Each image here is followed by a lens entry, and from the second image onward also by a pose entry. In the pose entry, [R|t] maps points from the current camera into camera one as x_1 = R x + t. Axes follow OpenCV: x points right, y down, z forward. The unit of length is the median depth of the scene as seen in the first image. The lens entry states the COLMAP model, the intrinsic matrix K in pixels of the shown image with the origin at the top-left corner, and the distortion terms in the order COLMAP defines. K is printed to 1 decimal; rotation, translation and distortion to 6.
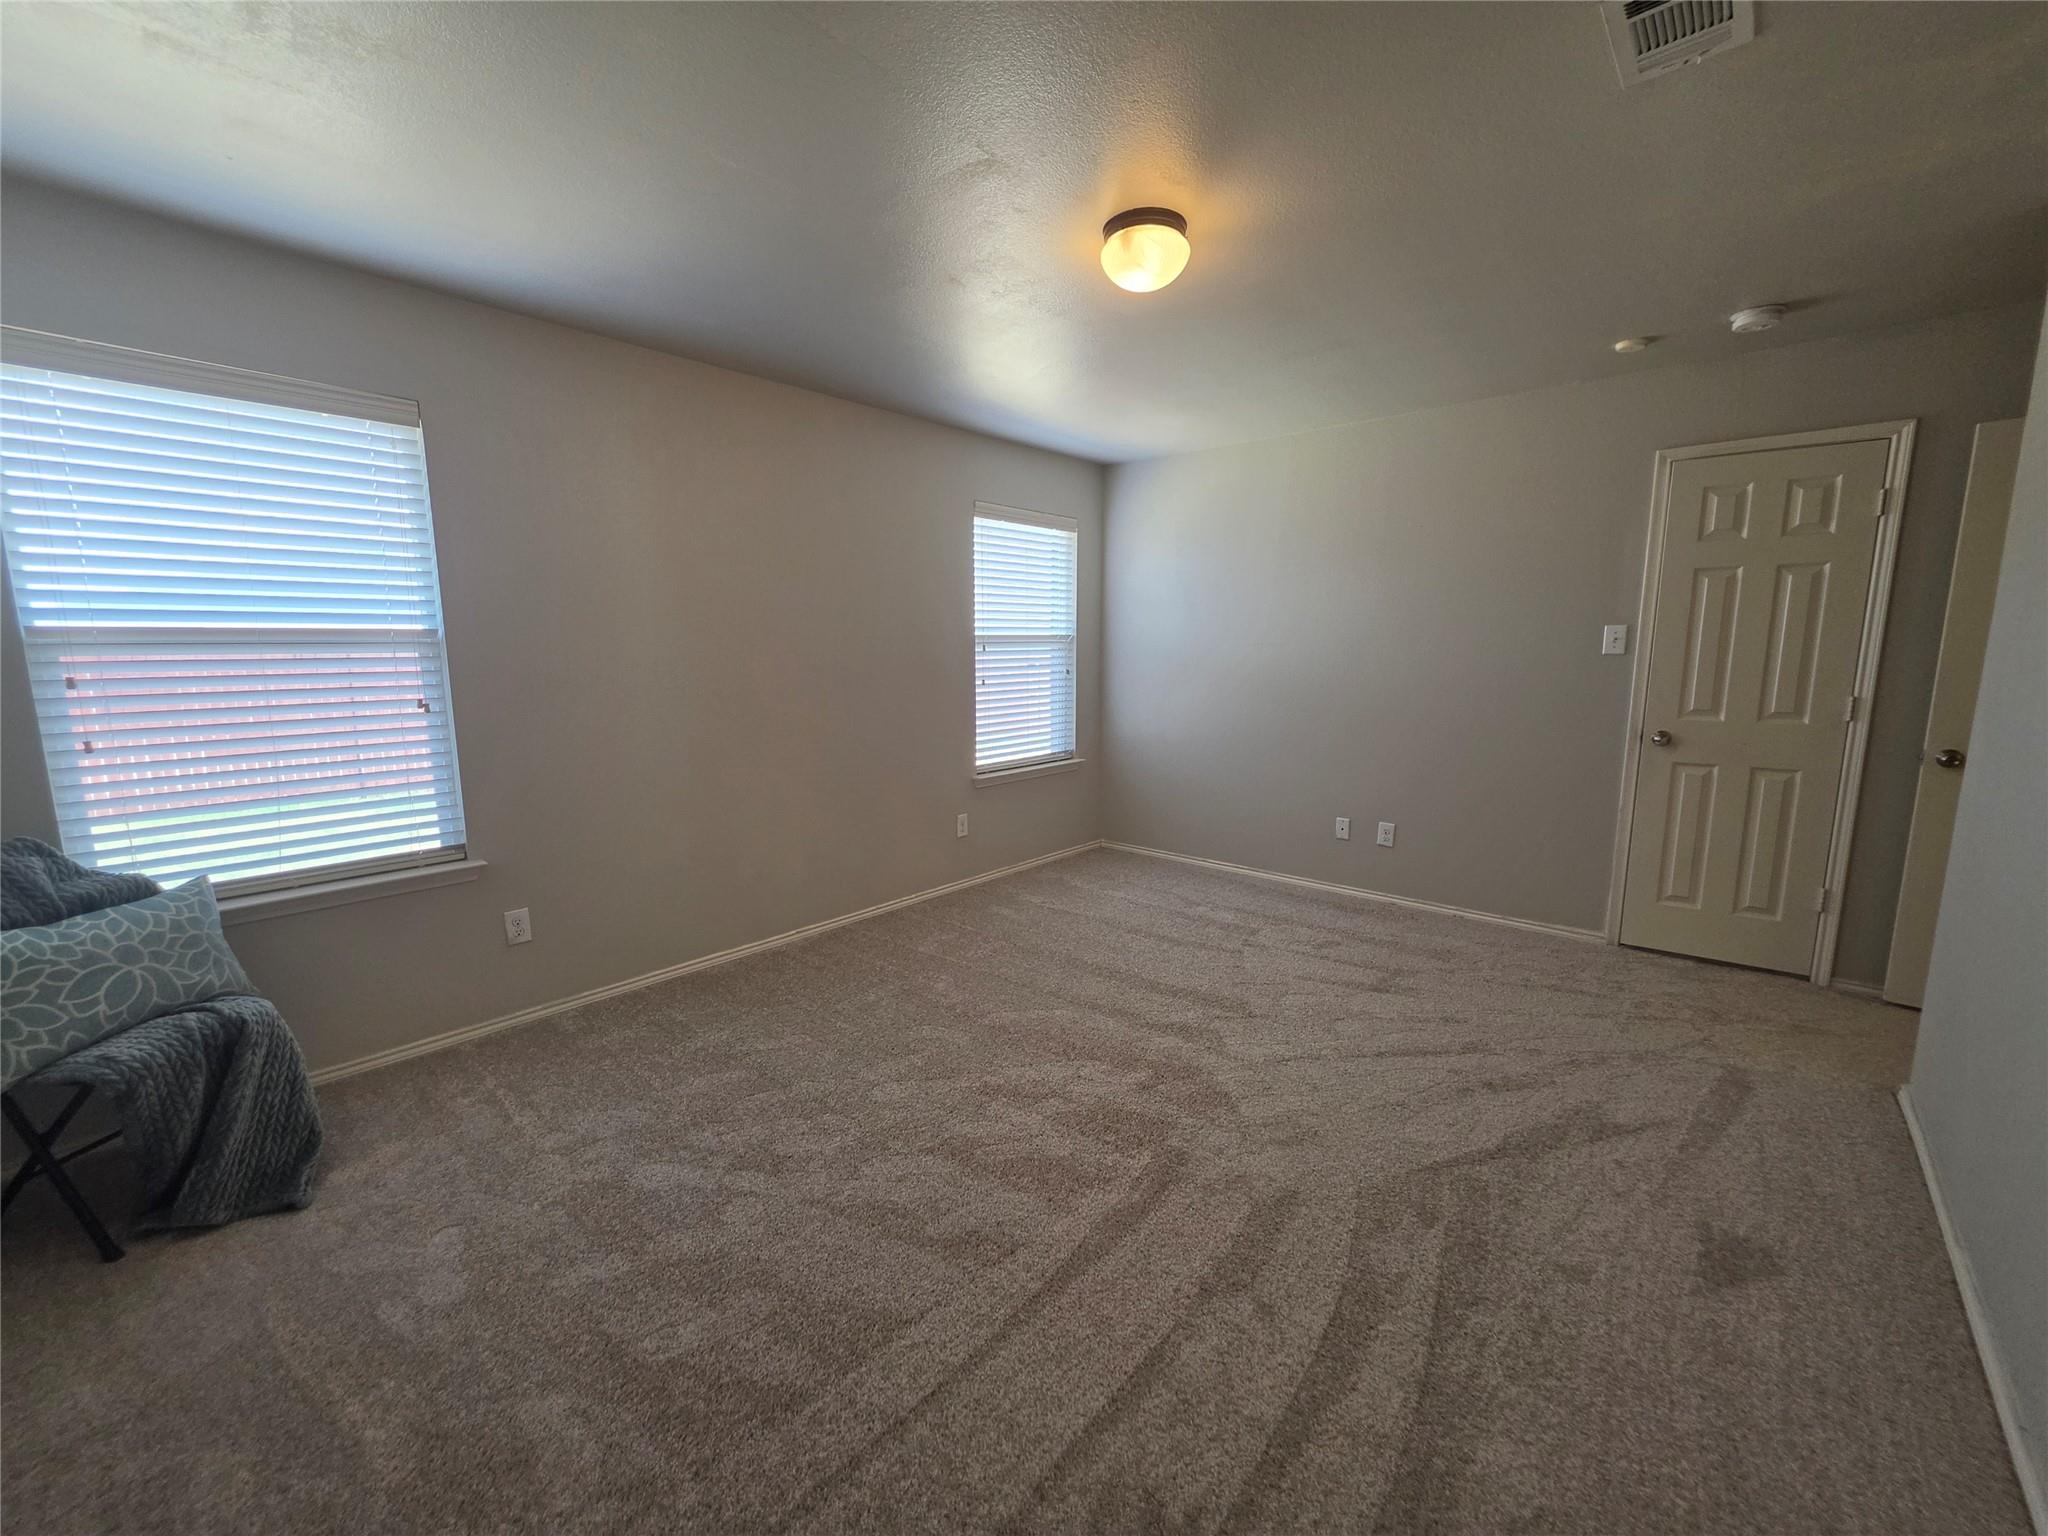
lens RADIAL K [[831.5, 0, 1021.4], [0, 831.5, 763.1], [0, 0, 1]] dist [-0.003934, 0.000303]
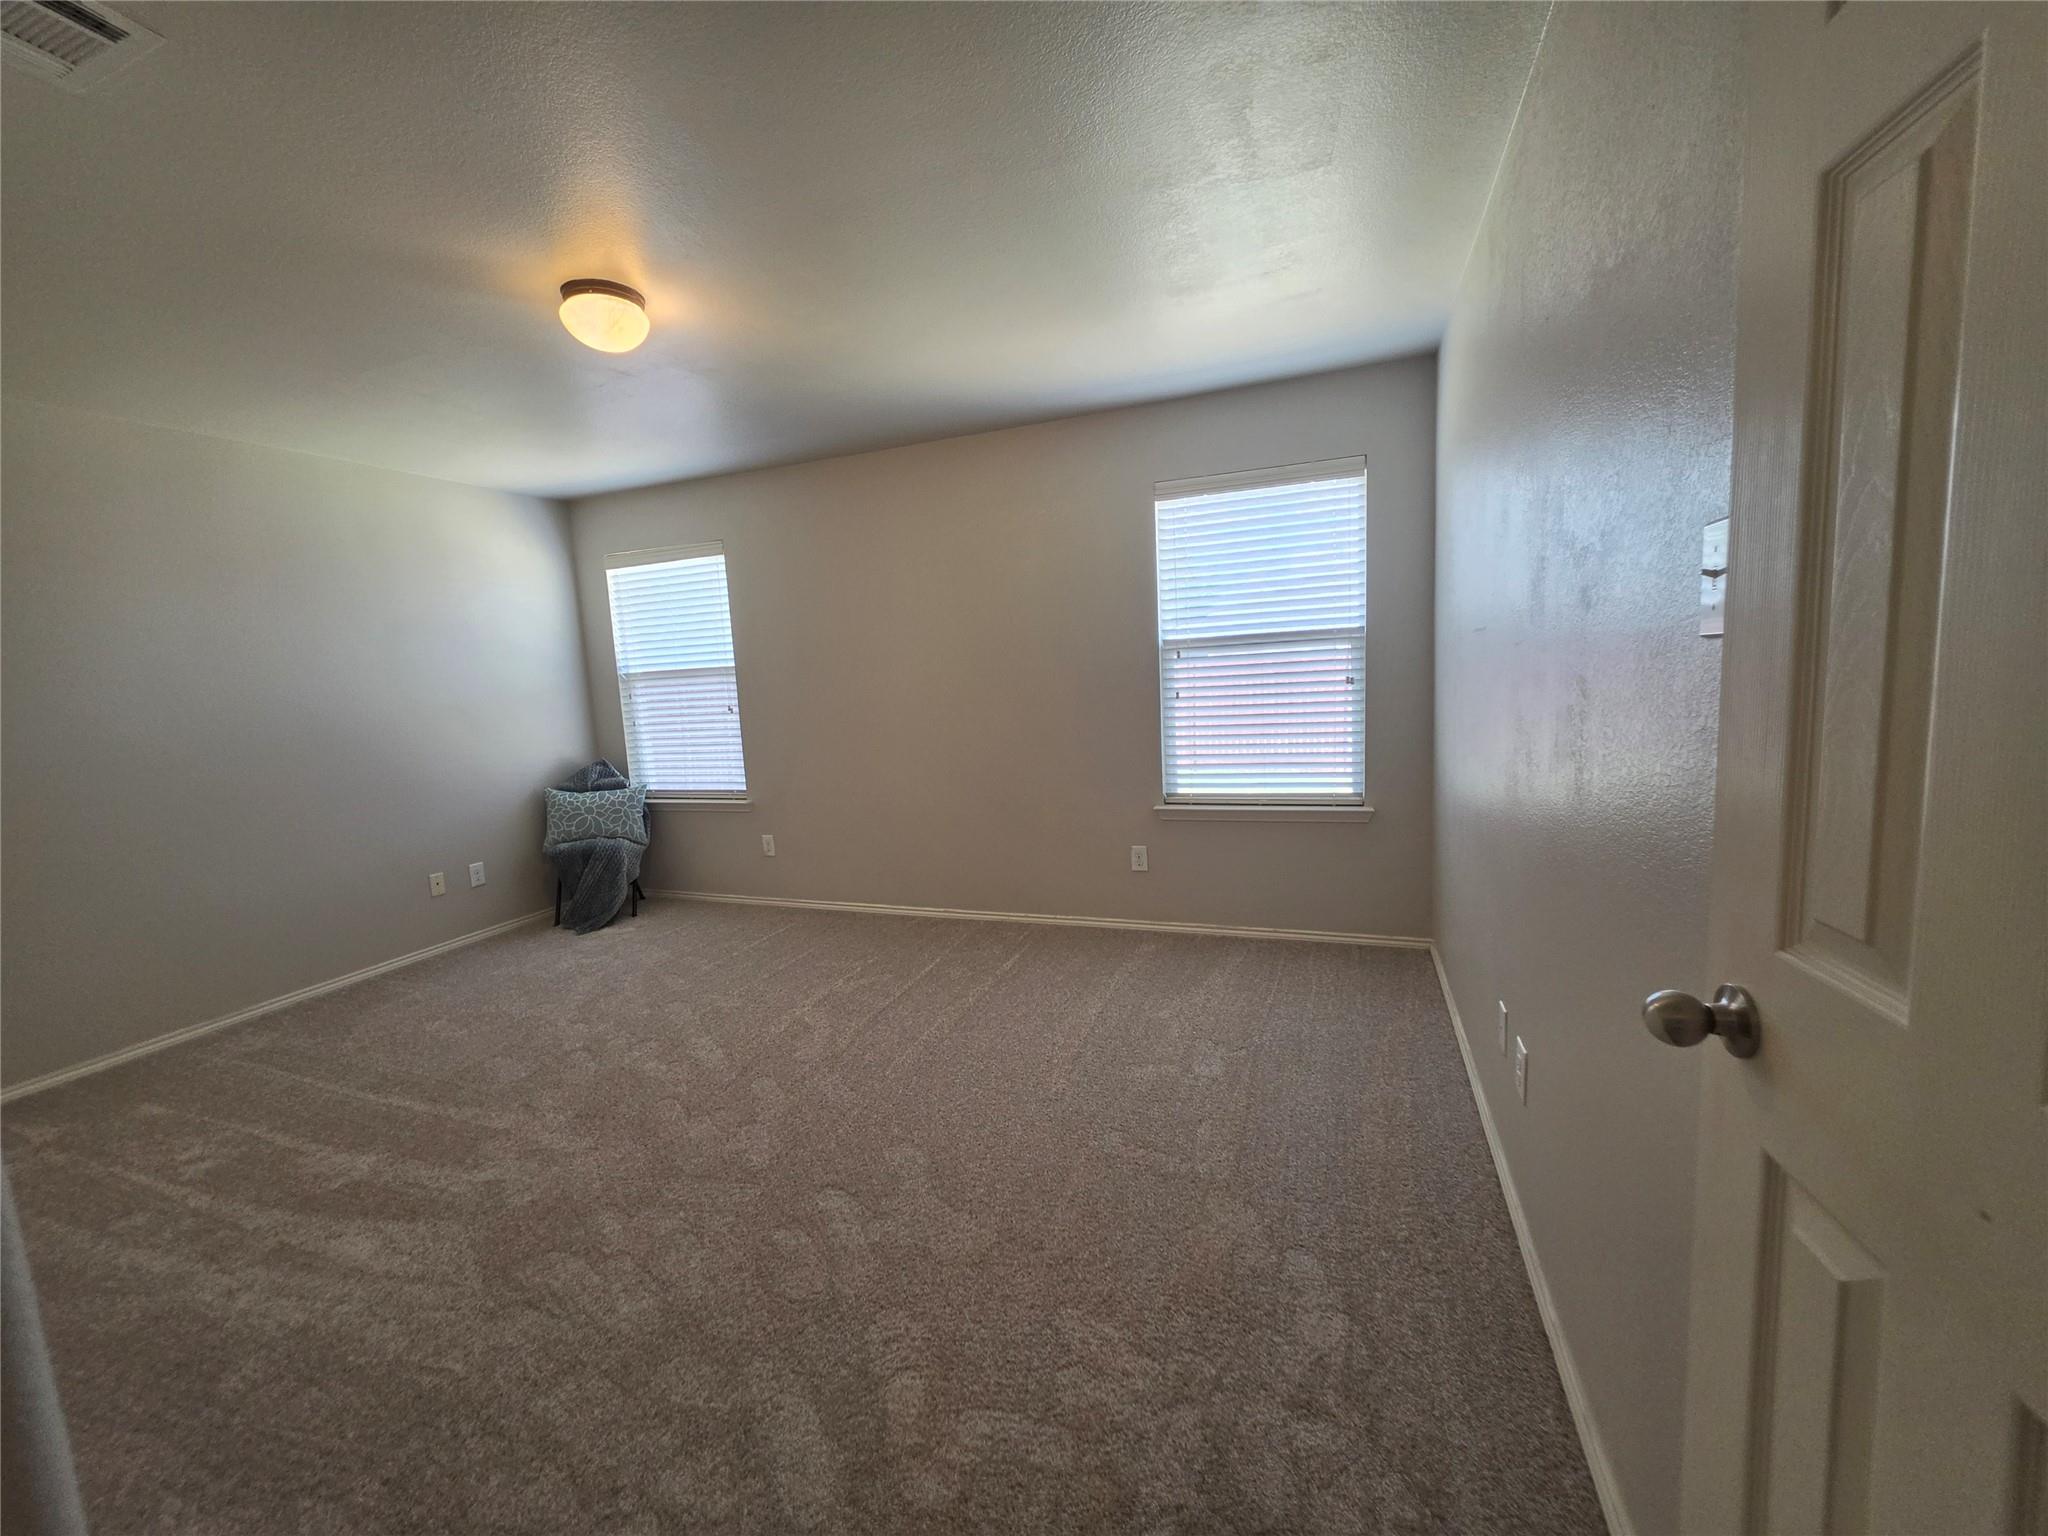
lens RADIAL K [[831.5, 0, 1054.1], [0, 831.5, 769.2], [0, 0, 1]] dist [-0.003934, 0.000303]
pose [[0.348503, 0.084891, -0.933455, 0.999562], [-0.086045, 0.994583, 0.058325, -0.087456], [0.933350, 0.059993, 0.353920, 0.849717]]
